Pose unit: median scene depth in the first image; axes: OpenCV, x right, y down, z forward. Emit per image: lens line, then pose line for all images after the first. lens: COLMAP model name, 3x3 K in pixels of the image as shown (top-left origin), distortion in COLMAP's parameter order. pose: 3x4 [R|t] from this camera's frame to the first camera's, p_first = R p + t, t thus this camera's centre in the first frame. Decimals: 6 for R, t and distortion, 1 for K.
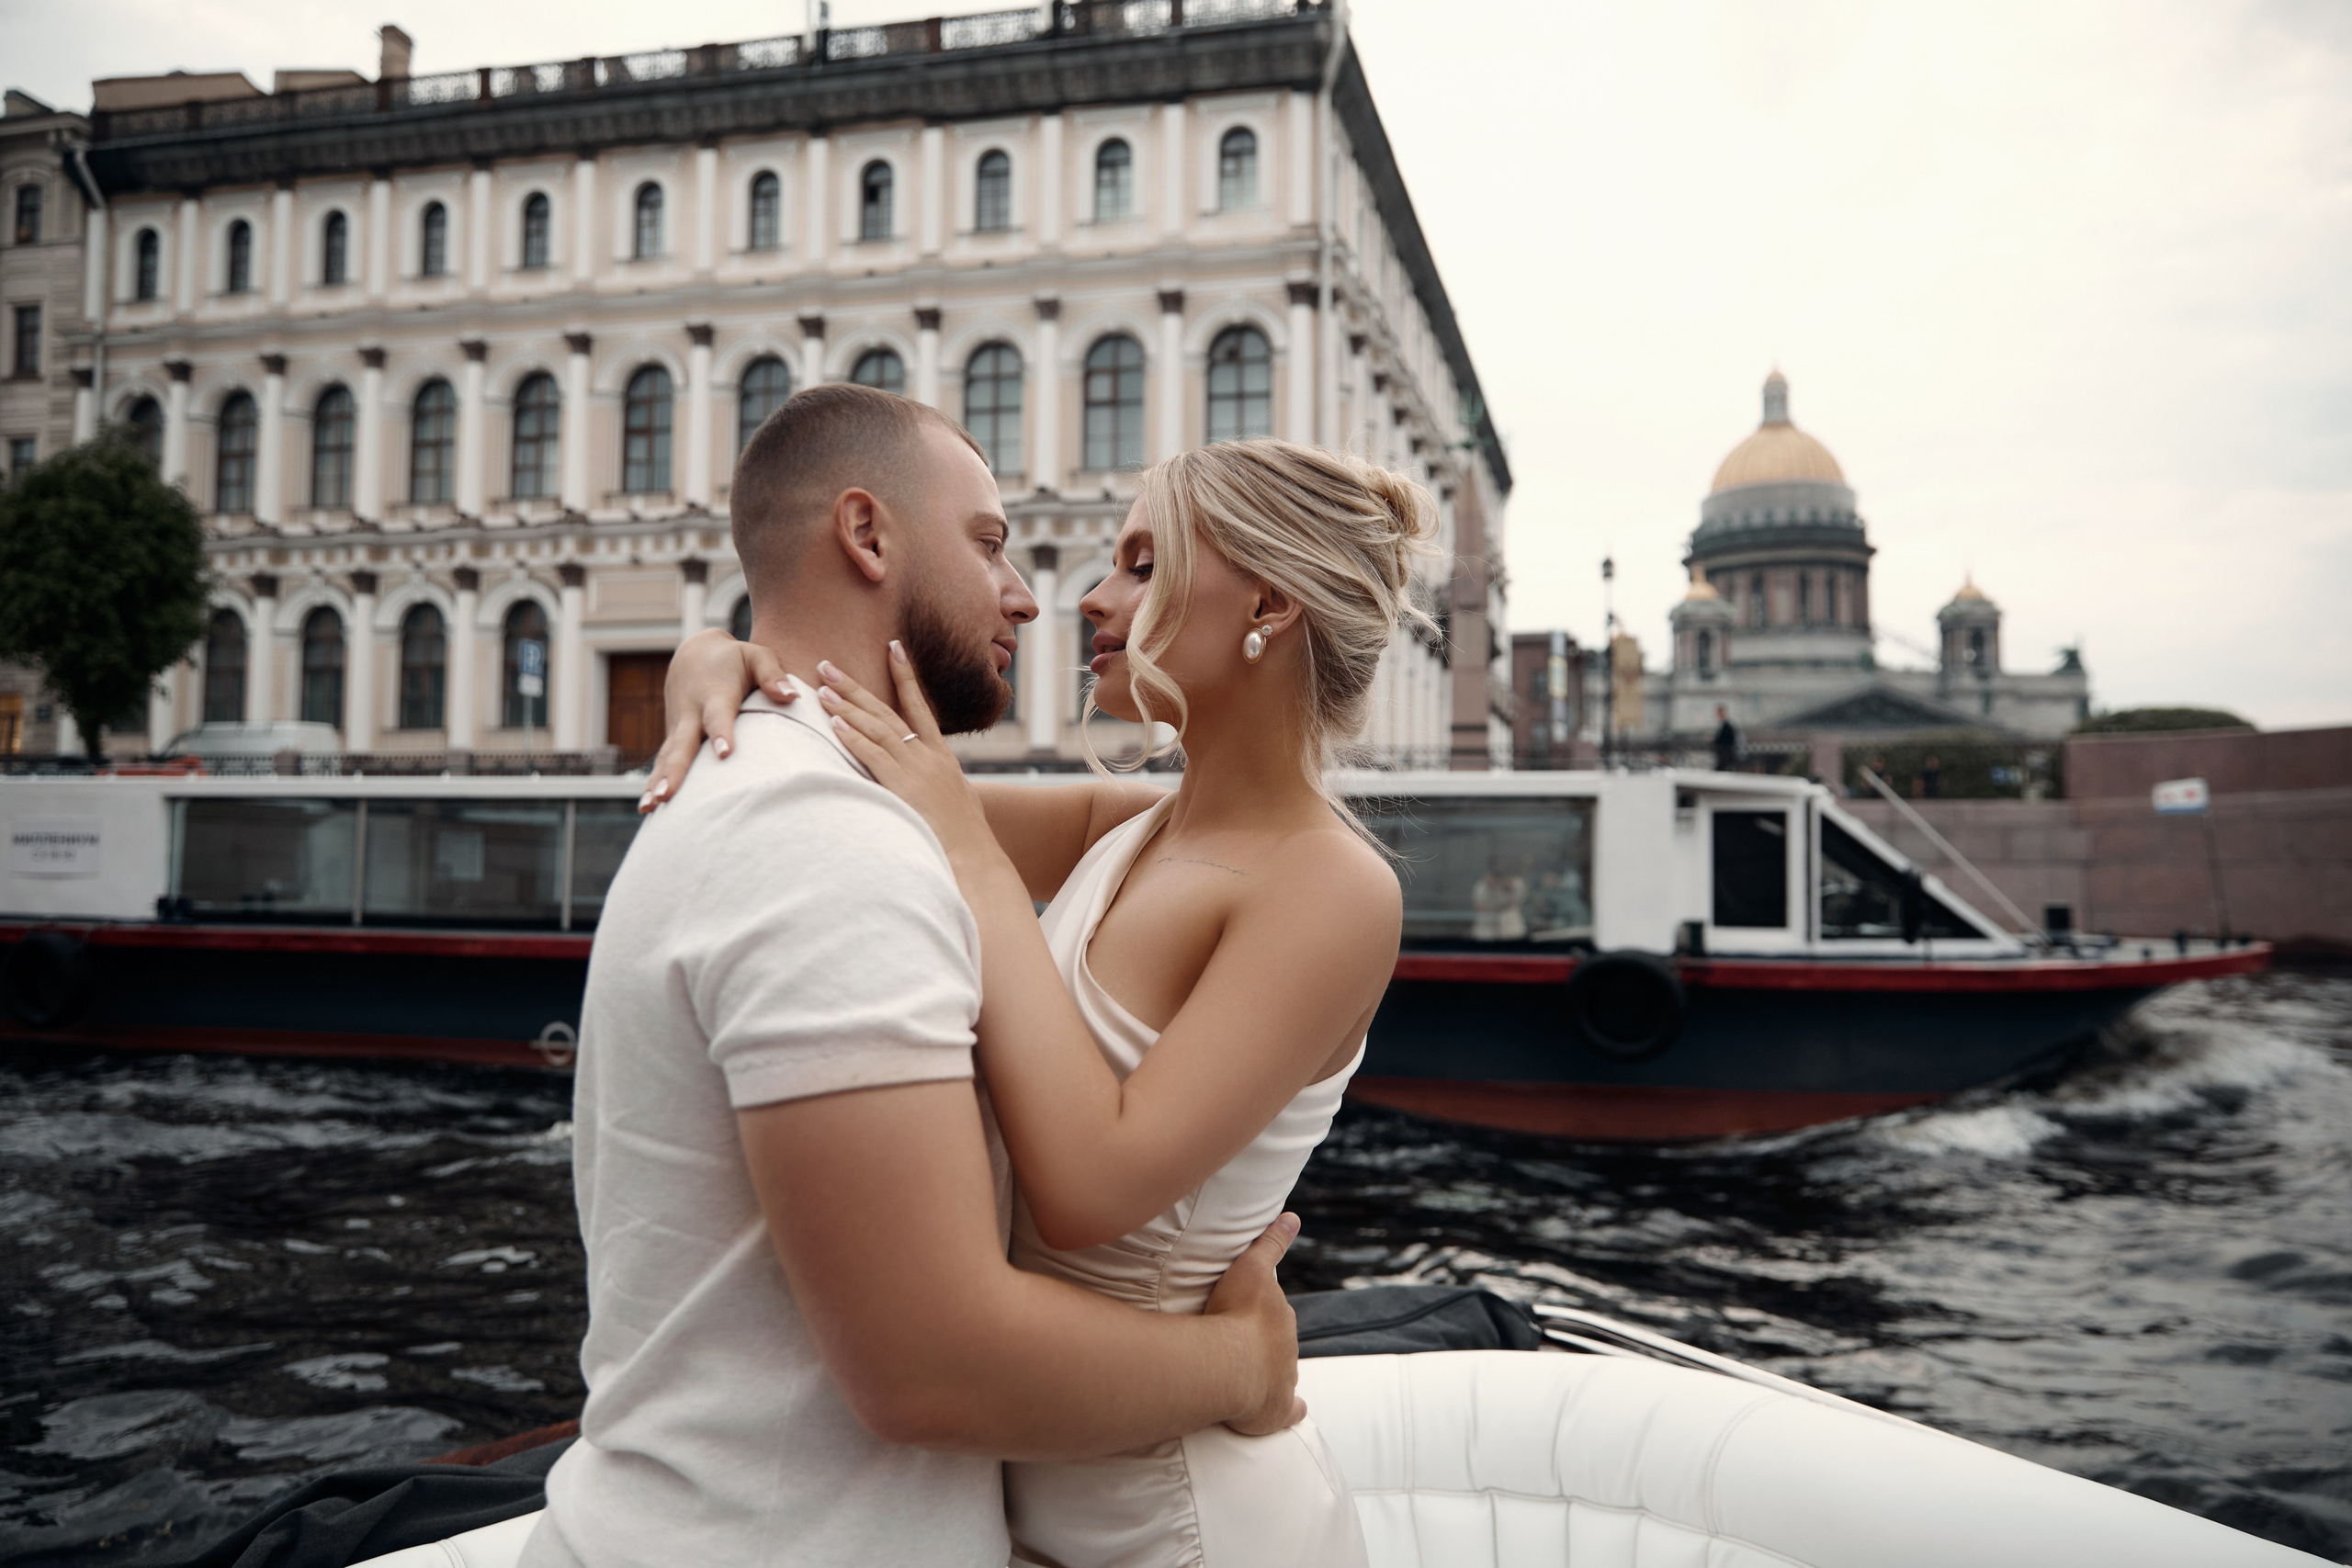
lens RADIAL K [[1542.1, 0, 1176.0], [0, 1542.1, 784.0], [0, 0, 1]] dist [-0.014609, 0.002524]
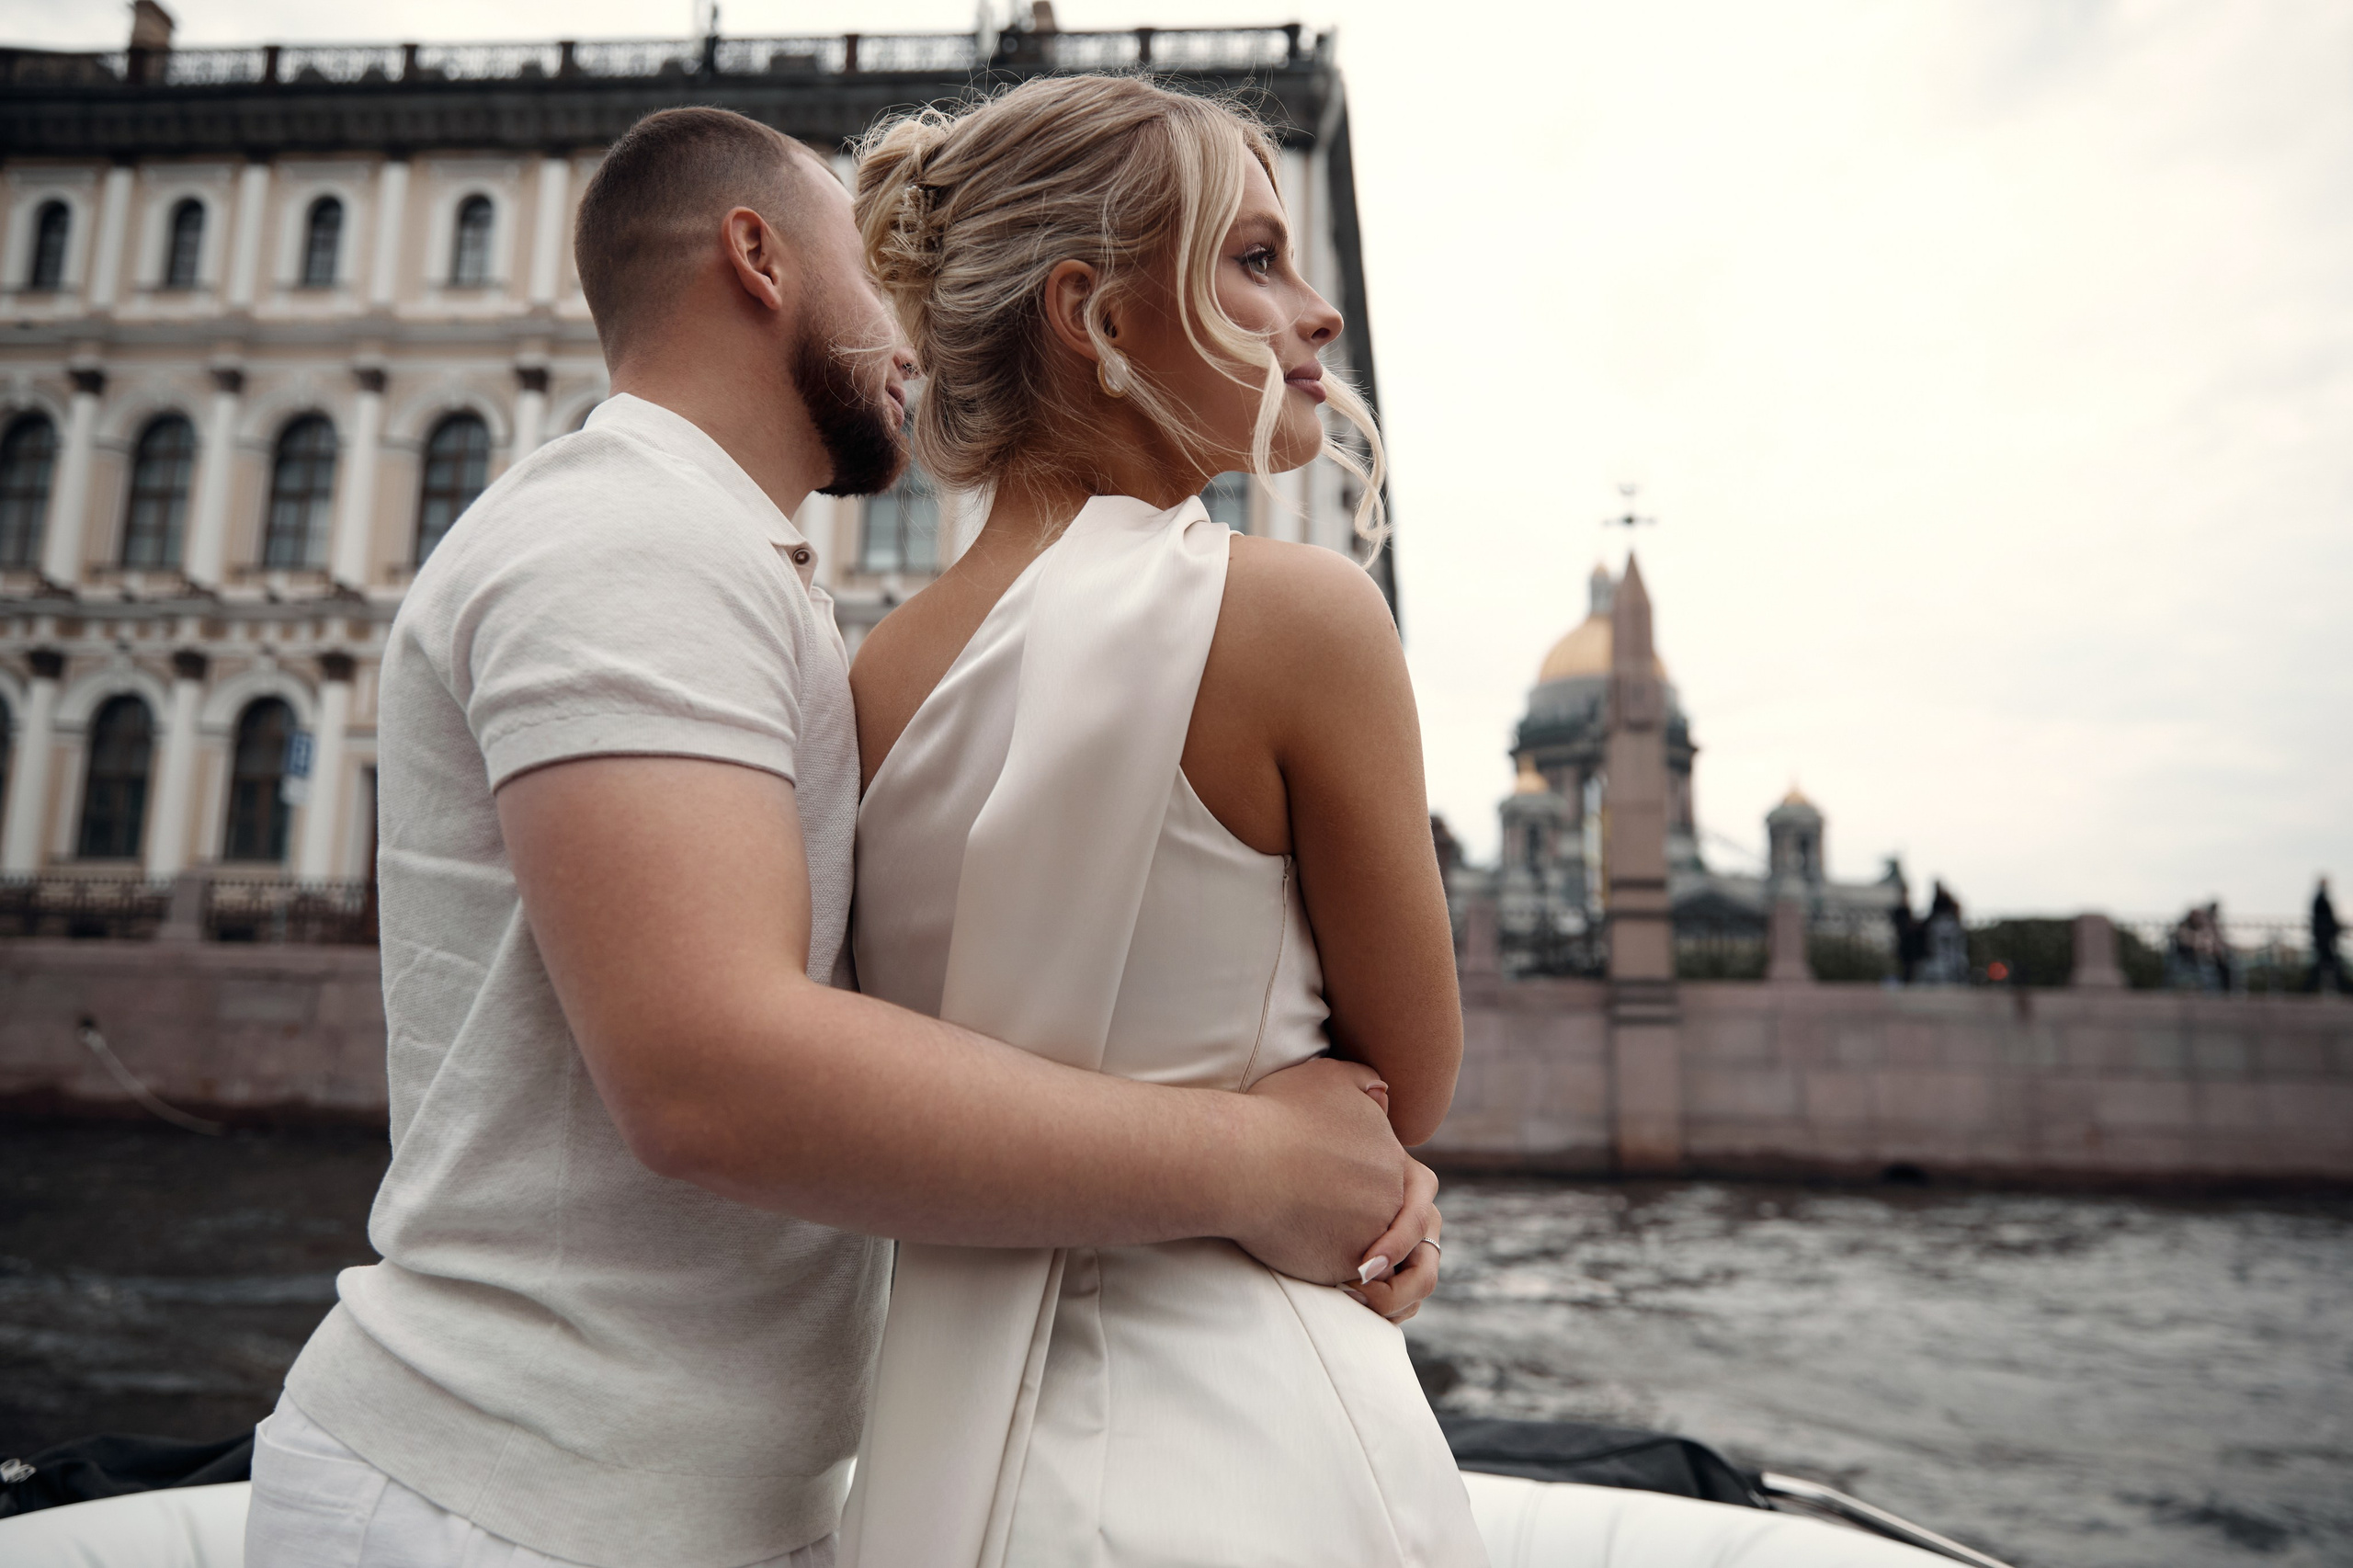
lens RADIAL K [[1666.8, 0, 1176.5], [0, 1666.8, 784.0], [0, 0, 1]] dist [0.001485, -0.018917]
pose [[0.990475, 0.041908, 0.131162, -0.080186], [-0.026539, 0.992801, -0.116801, 0.009222], [-0.135113, 0.112208, 0.984456, 0.121858]]
